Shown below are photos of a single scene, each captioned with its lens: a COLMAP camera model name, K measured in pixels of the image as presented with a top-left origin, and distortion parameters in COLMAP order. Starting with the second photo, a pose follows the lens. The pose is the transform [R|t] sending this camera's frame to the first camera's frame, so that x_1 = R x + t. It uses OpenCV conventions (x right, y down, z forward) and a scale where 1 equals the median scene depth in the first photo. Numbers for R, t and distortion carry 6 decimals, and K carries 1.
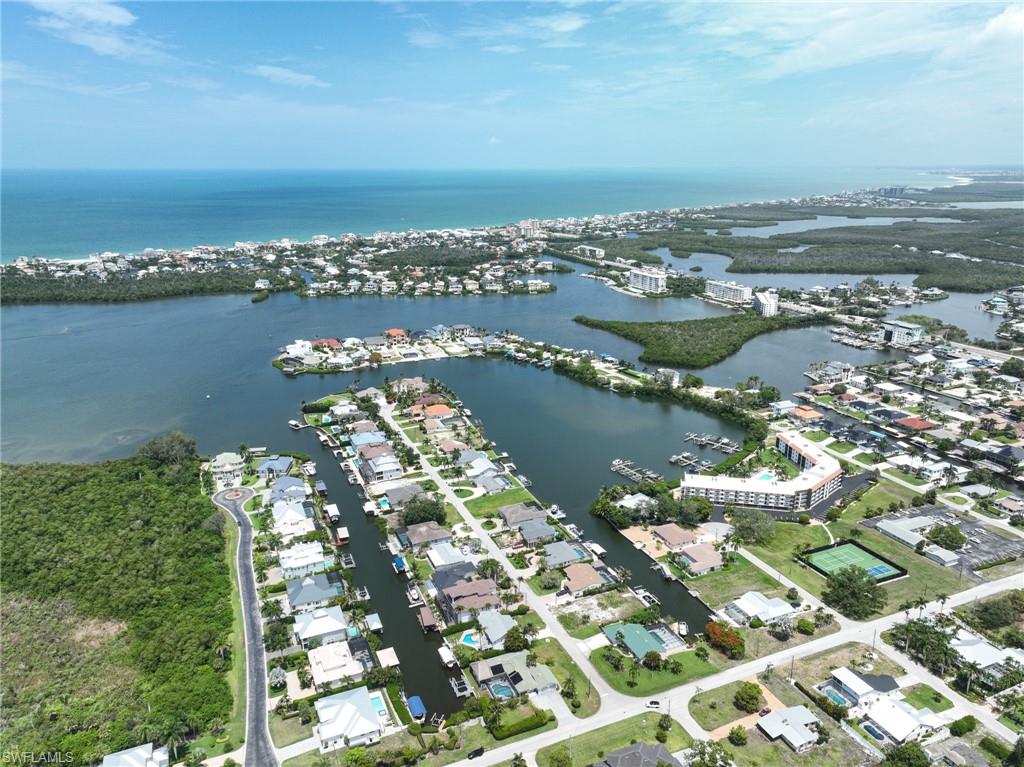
lens RADIAL K [[716.7, 0, 513.3], [0, 716.7, 382.1], [0, 0, 1]] dist [0.002104, 0.039355]
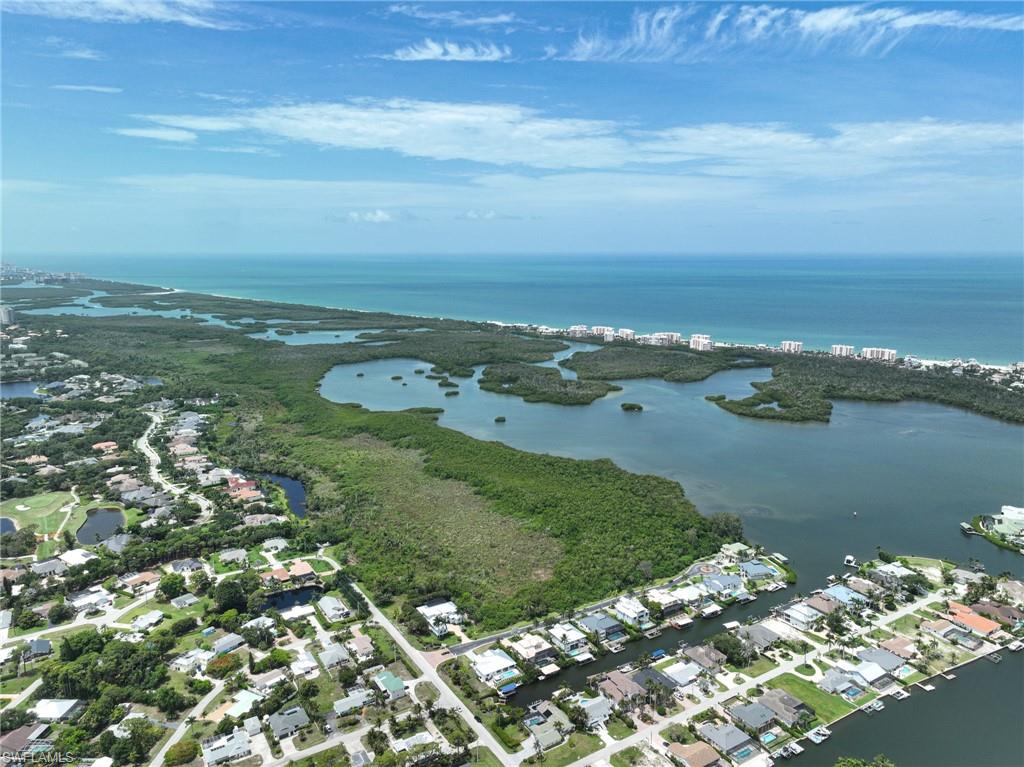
lens RADIAL K [[719.9, 0, 512.2], [0, 719.9, 385.7], [0, 0, 1]] dist [0.008003, 0.036873]
pose [[0.149641, 0.190536, -0.970208, 0.746591], [-0.288379, 0.947003, 0.141500, -0.236319], [0.945751, 0.258614, 0.196657, 0.304574]]
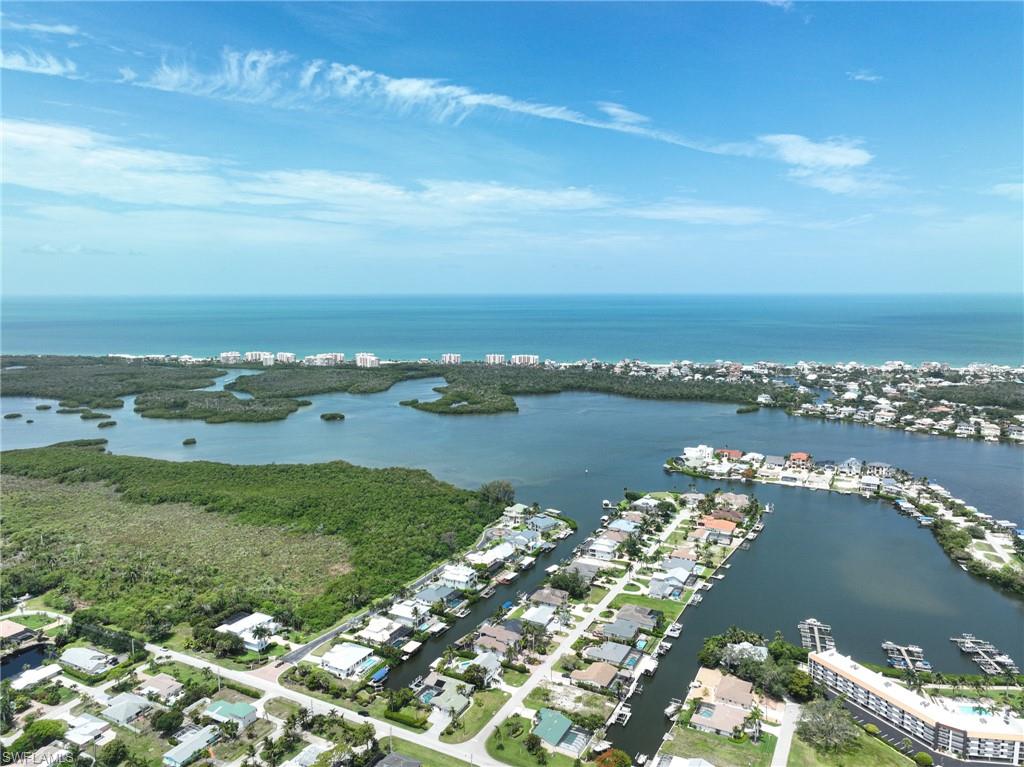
lens RADIAL K [[721.6, 0, 513.2], [0, 721.6, 367.8], [0, 0, 1]] dist [0.002319, 0.038809]
pose [[0.626611, 0.086224, -0.774548, 0.607870], [-0.227020, 0.970953, -0.075572, -0.041295], [0.745534, 0.223192, 0.627985, 0.112928]]
